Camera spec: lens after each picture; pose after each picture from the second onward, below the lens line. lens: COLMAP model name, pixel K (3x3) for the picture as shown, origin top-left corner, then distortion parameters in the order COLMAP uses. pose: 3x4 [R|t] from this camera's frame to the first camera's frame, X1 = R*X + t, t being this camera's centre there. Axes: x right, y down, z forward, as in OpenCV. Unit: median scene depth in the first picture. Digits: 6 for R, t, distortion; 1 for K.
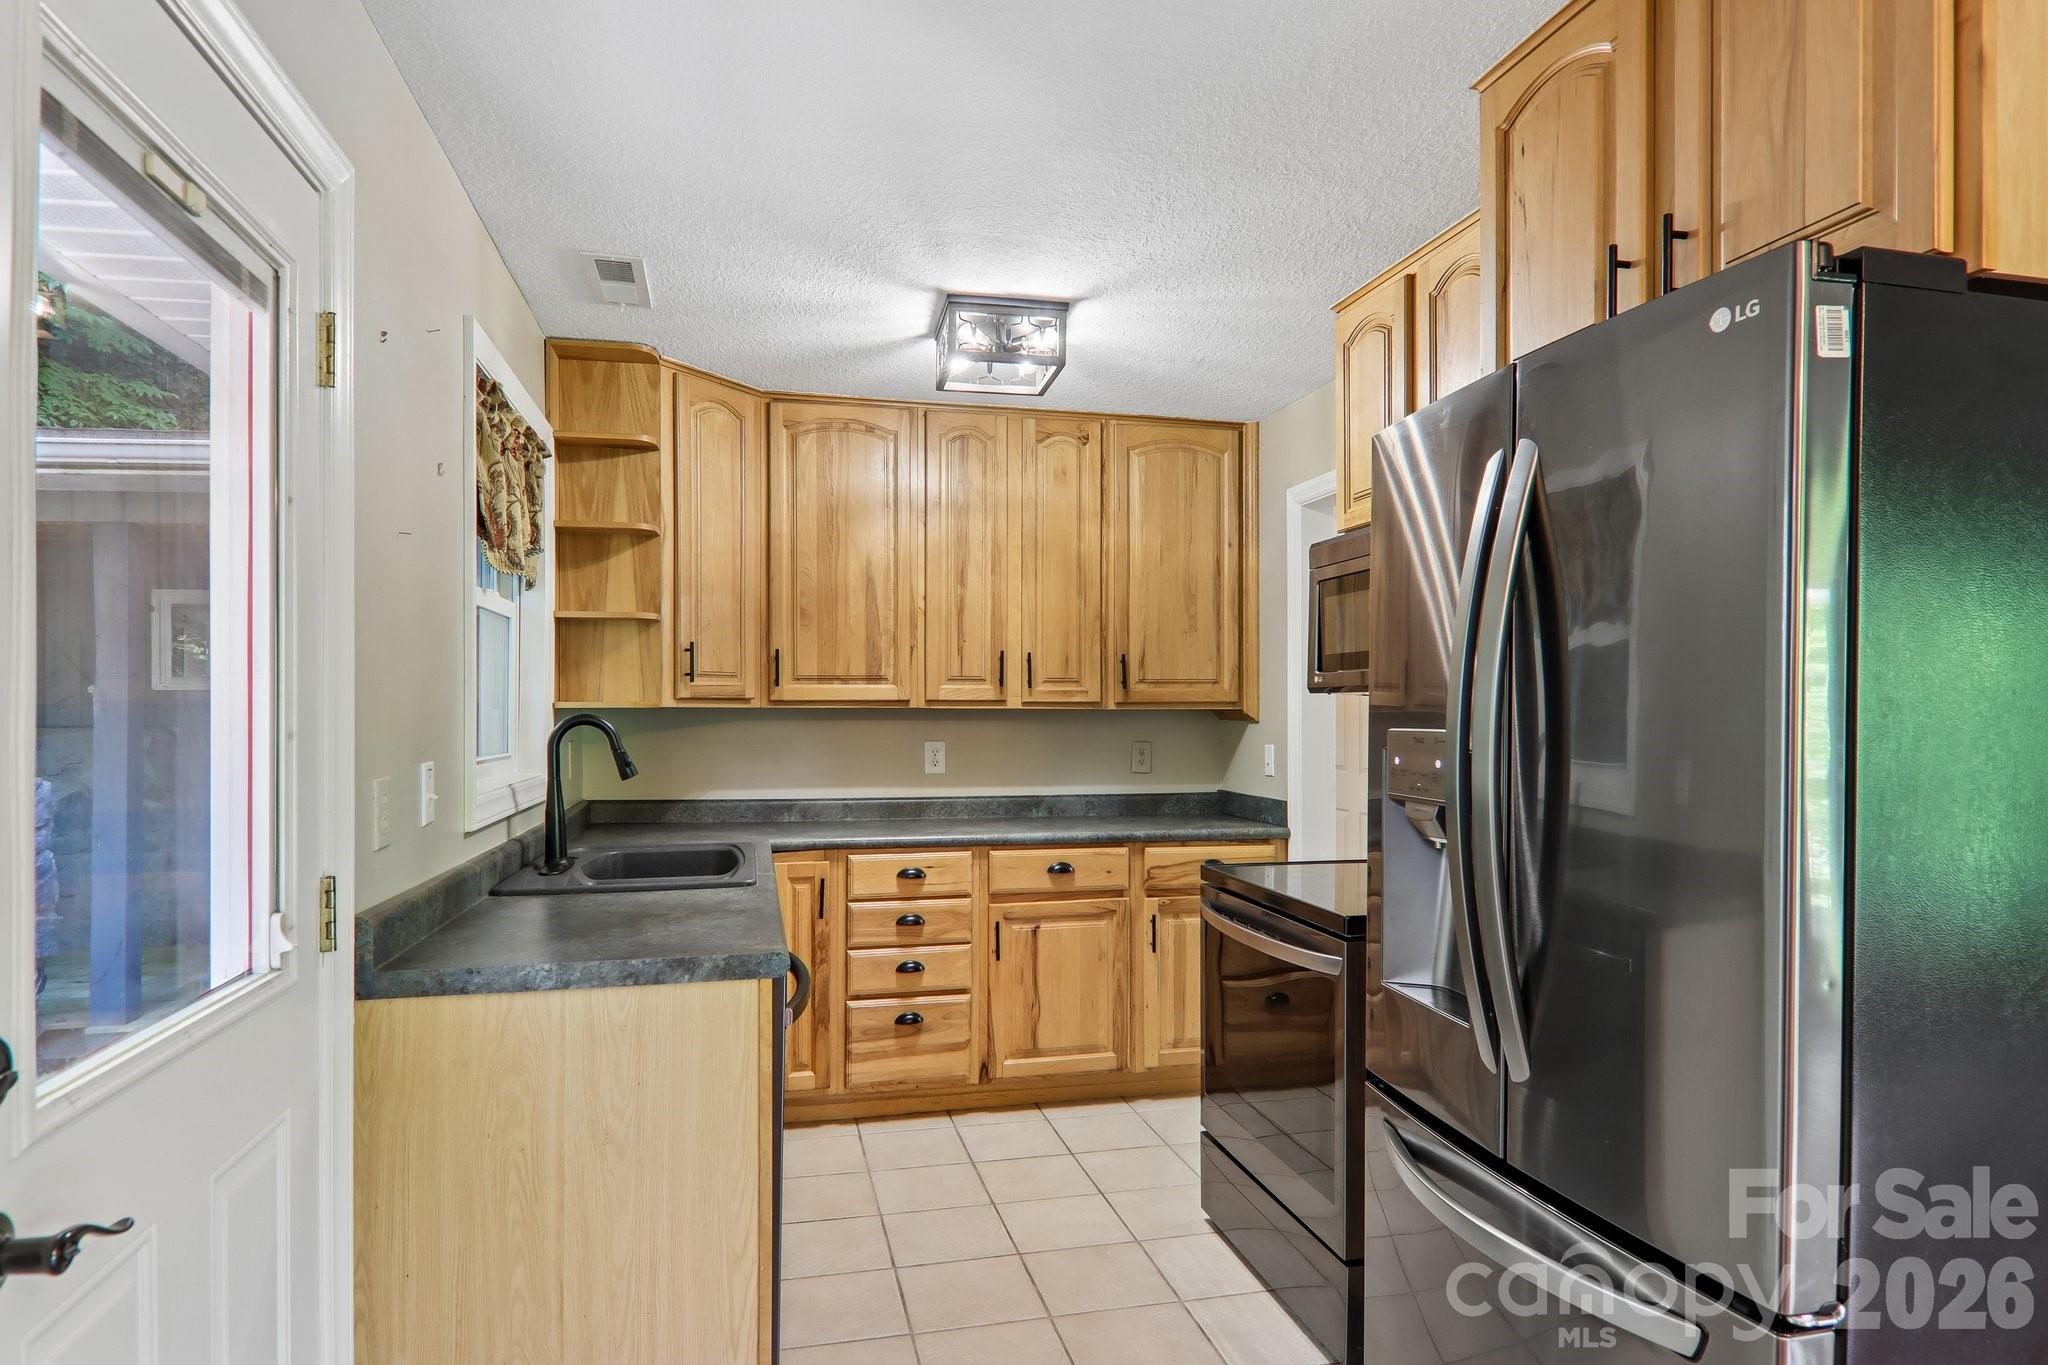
lens RADIAL K [[1159.3, 0, 1015.1], [0, 1159.3, 700.0], [0, 0, 1]] dist [0.002158, -0.005832]
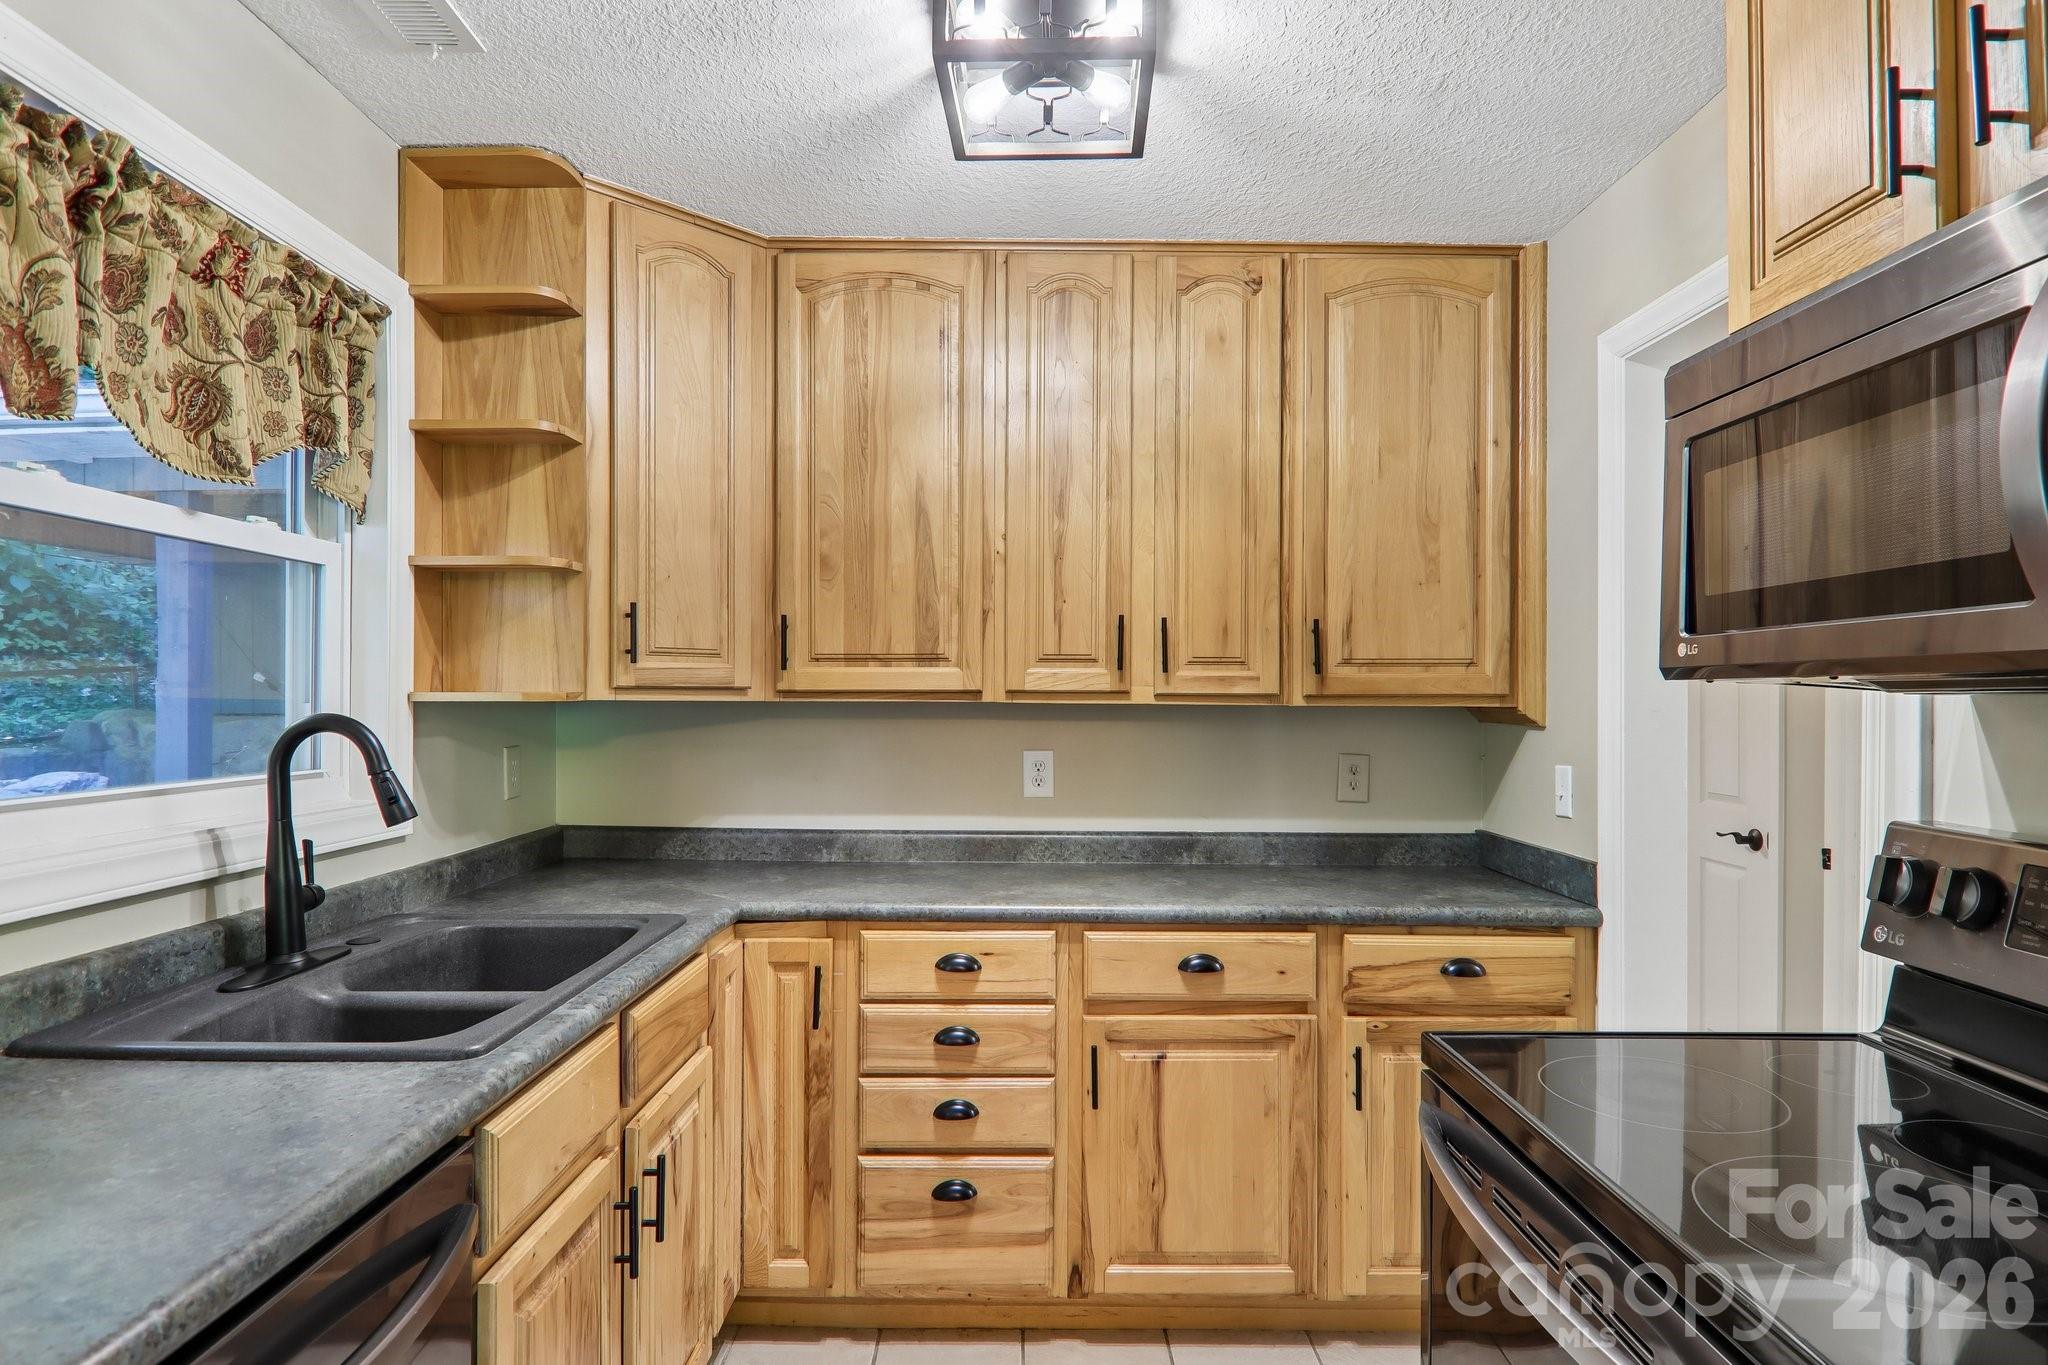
lens RADIAL K [[1159.3, 0, 1012.4], [0, 1159.3, 689.4], [0, 0, 1]] dist [0.002158, -0.005832]
pose [[0.975730, 0.002726, -0.218960, 0.074862], [-0.002731, 0.999996, 0.000278, -0.000866], [0.218960, 0.000327, 0.975734, 0.367352]]
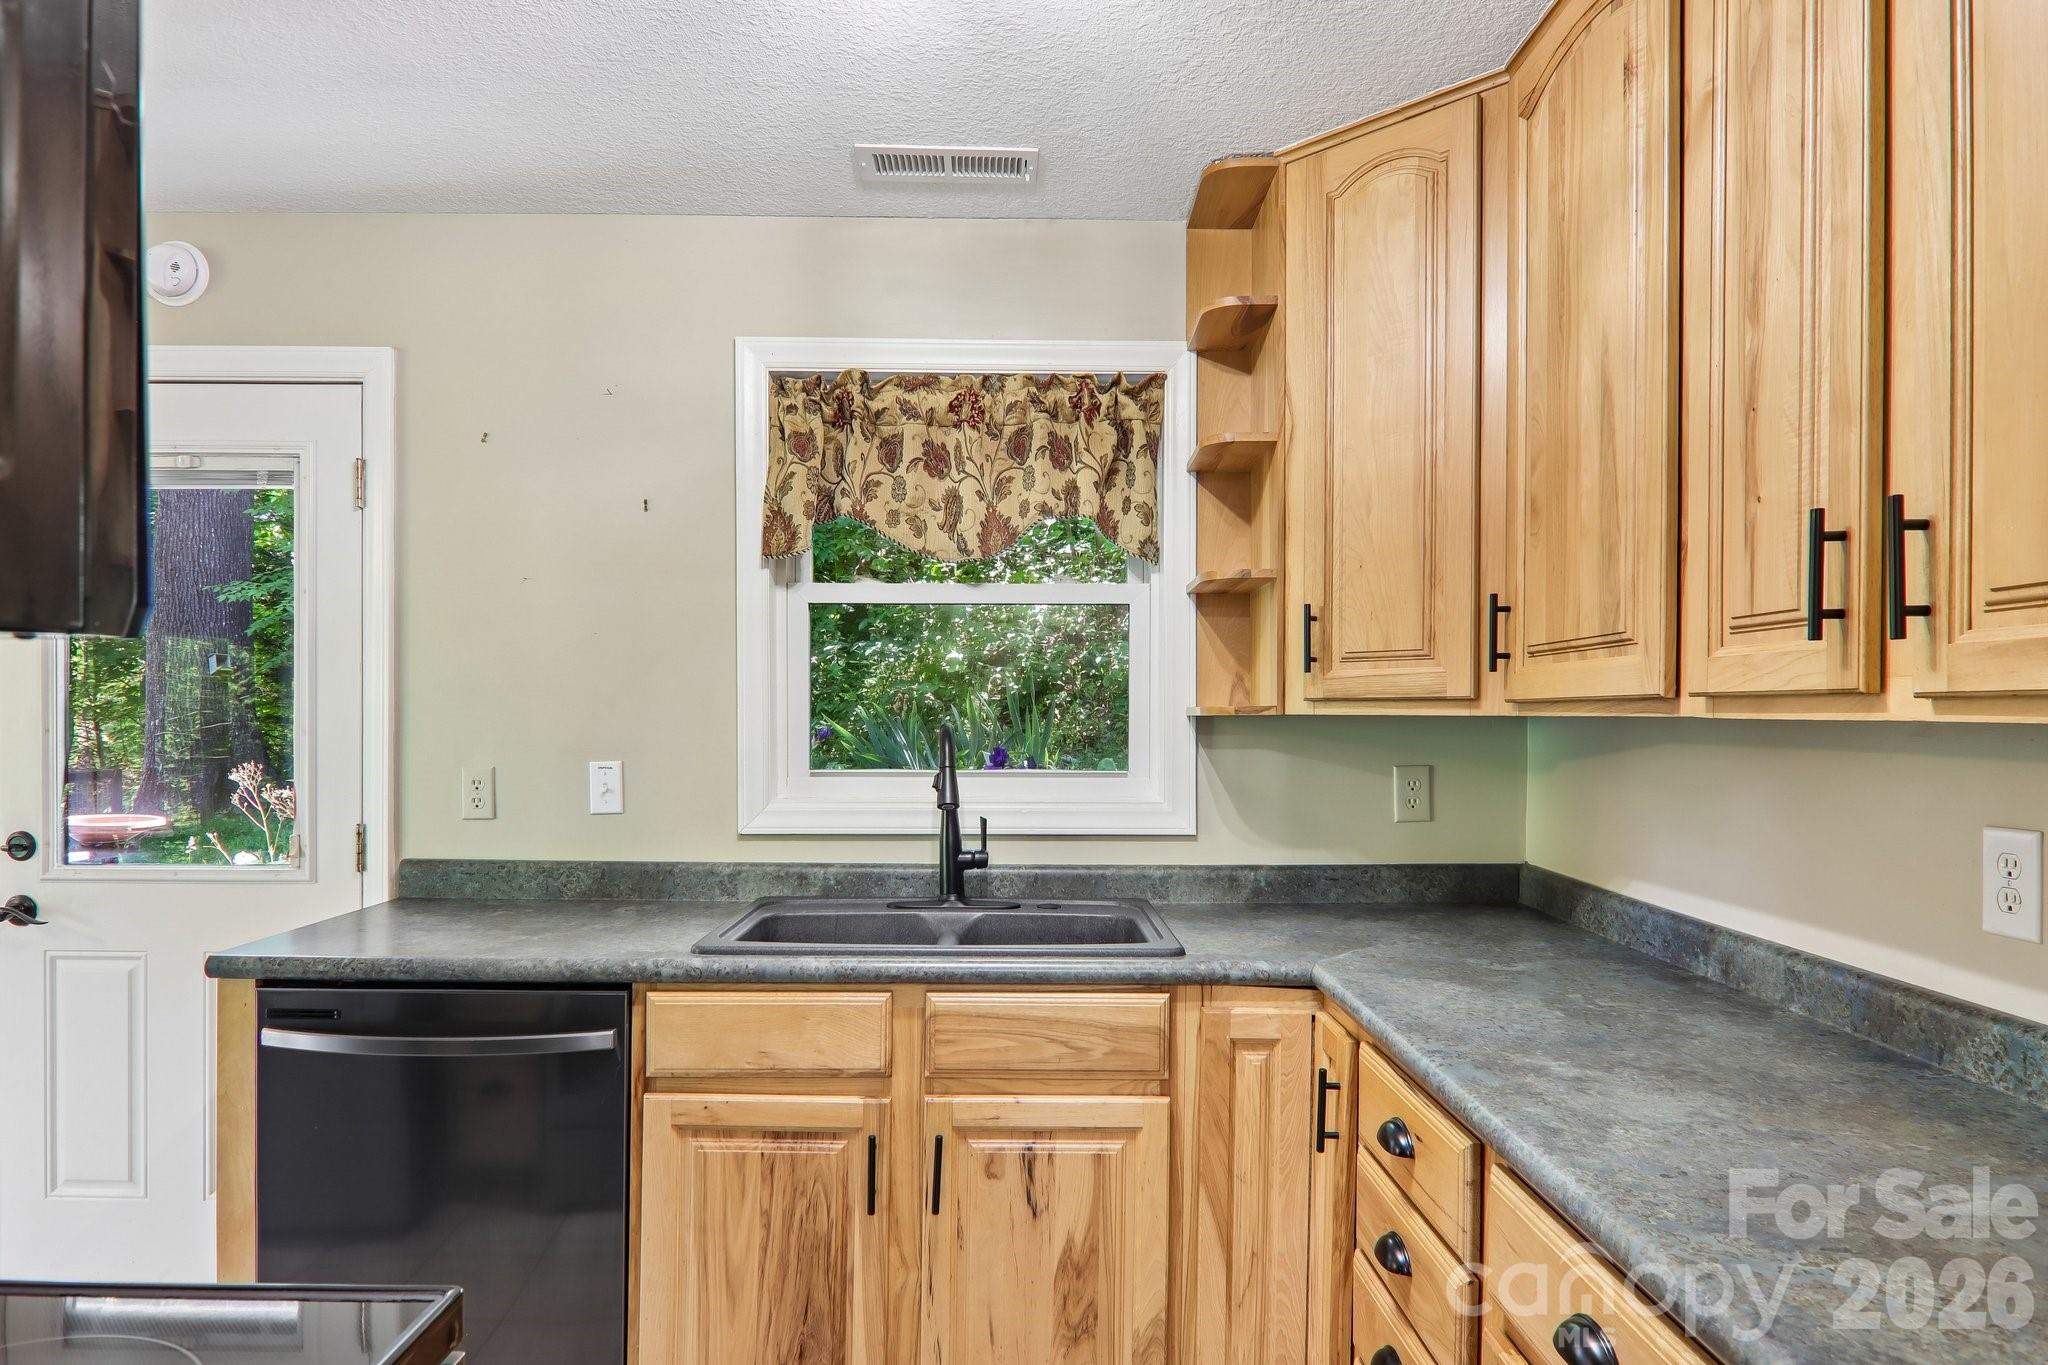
lens RADIAL K [[1159.3, 0, 1037.4], [0, 1159.3, 703.1], [0, 0, 1]] dist [0.002158, -0.005832]
pose [[-0.188248, -0.008219, -0.982087, 0.302842], [0.010169, 0.999895, -0.010317, 0.004417], [0.982069, -0.011929, -0.188144, 0.906790]]
